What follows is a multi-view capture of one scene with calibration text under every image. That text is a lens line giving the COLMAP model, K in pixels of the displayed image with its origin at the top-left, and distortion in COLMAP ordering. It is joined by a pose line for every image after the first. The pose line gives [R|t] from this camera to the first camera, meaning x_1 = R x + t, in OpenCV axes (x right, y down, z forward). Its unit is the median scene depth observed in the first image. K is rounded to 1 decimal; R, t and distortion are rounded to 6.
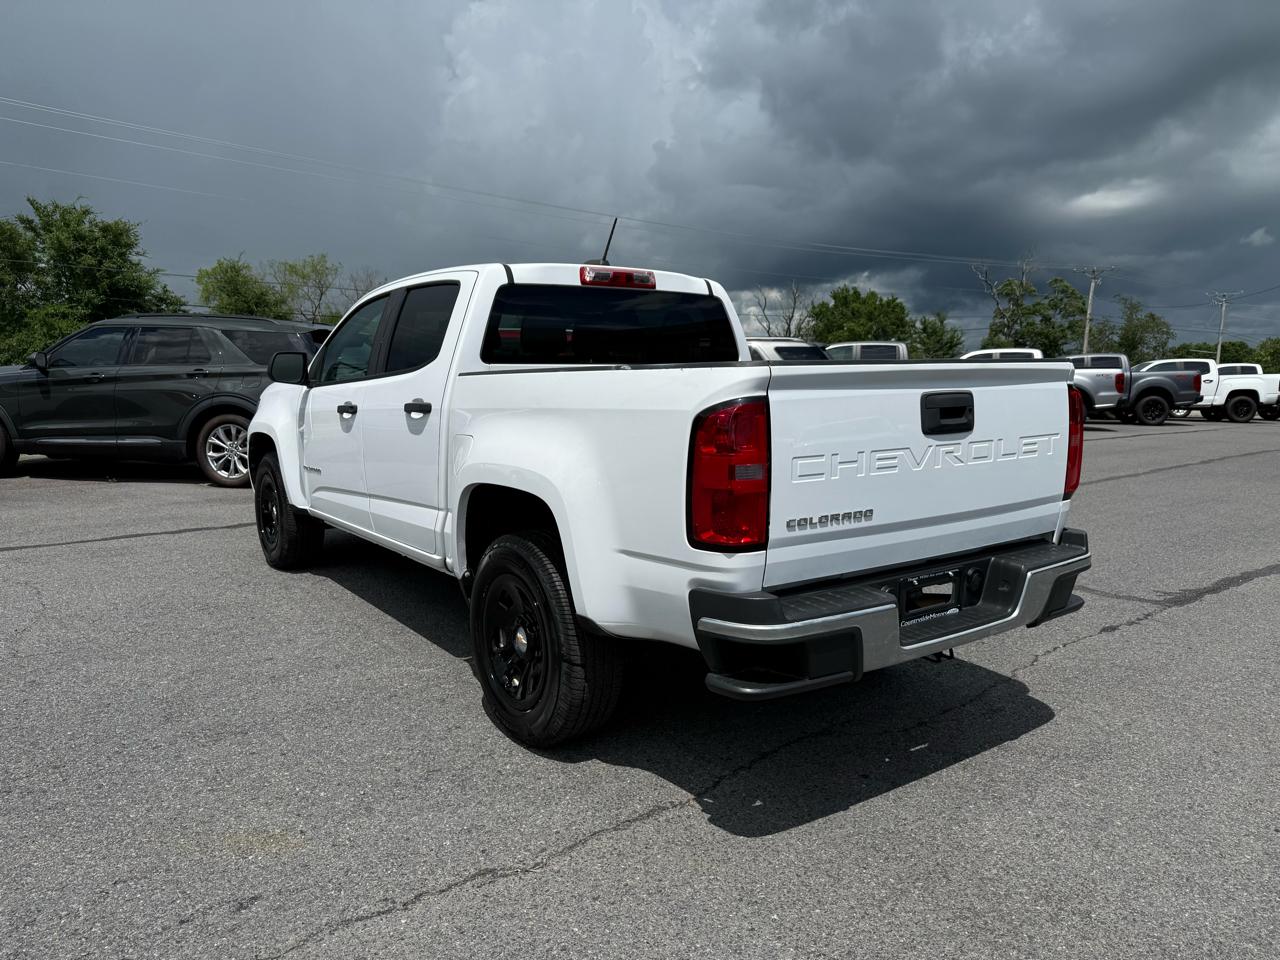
lens RADIAL K [[919.1, 0, 631.5], [0, 919.1, 483.2], [0, 0, 1]] dist [0.033958, -0.037709]
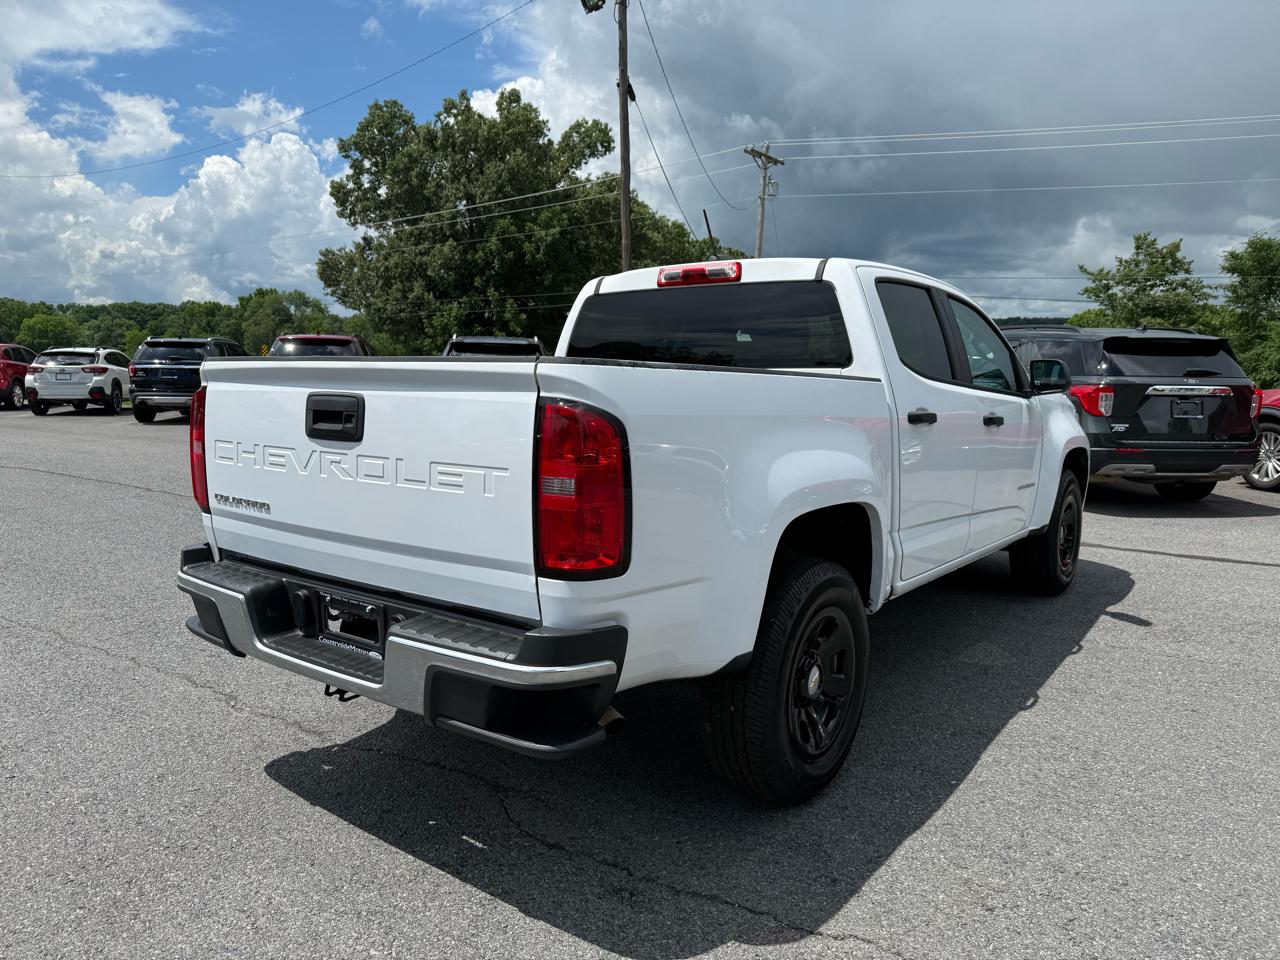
lens RADIAL K [[919.1, 0, 631.5], [0, 919.1, 483.2], [0, 0, 1]] dist [0.033958, -0.037709]
pose [[0.272890, 0.117305, -0.954867, 1.109755], [-0.135133, 0.987372, 0.082678, -0.109258], [0.952507, 0.106472, 0.285296, 0.894704]]
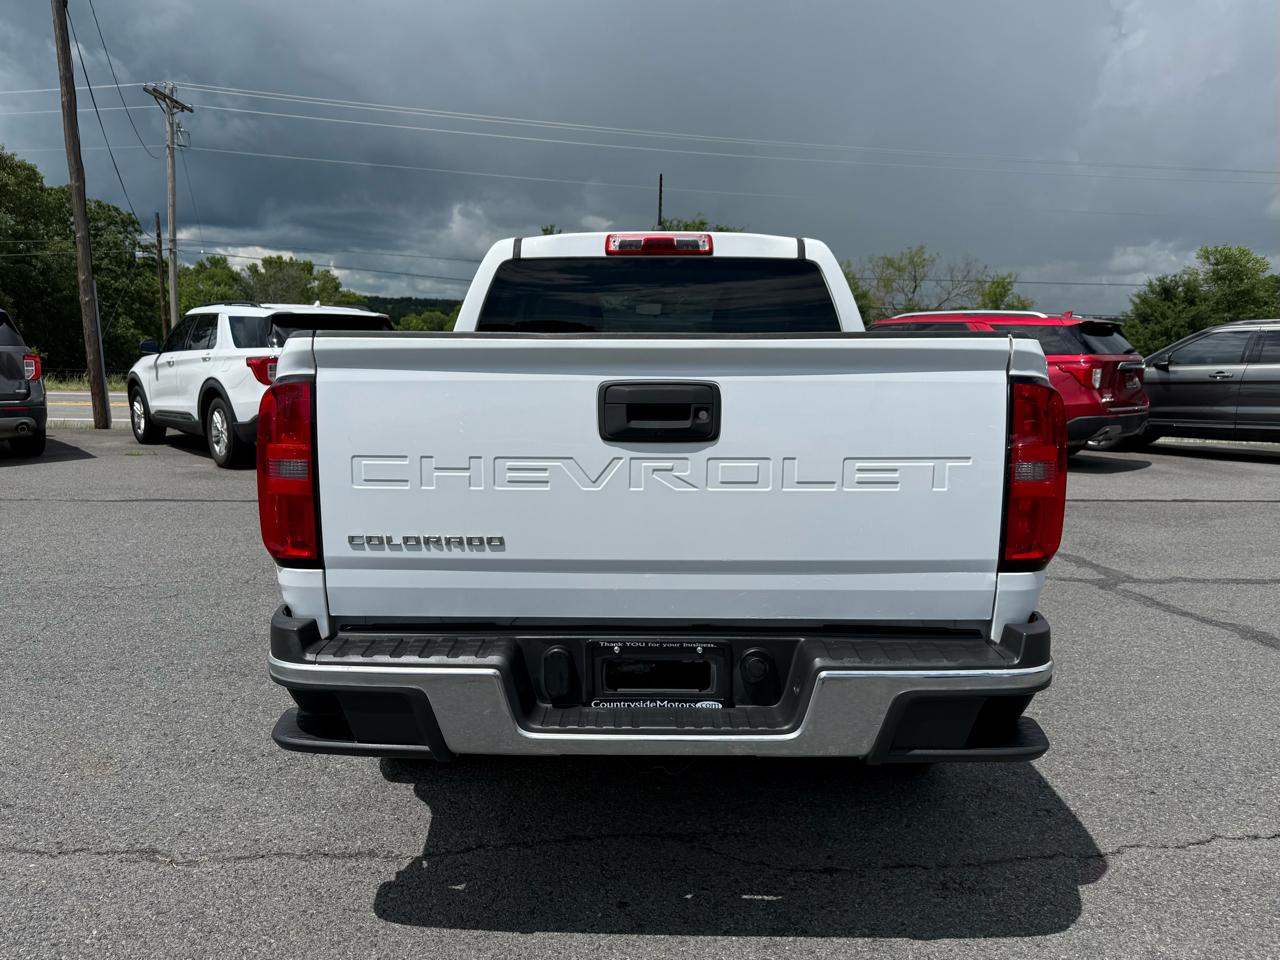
lens RADIAL K [[933.8, 0, 640.1], [0, 933.8, 495.8], [0, 0, 1]] dist [0.069556, -0.113676]
pose [[0.798862, 0.092291, -0.594393, 0.649227], [-0.082753, 0.995626, 0.043369, -0.037599], [0.595795, 0.014542, 0.803005, 0.385493]]
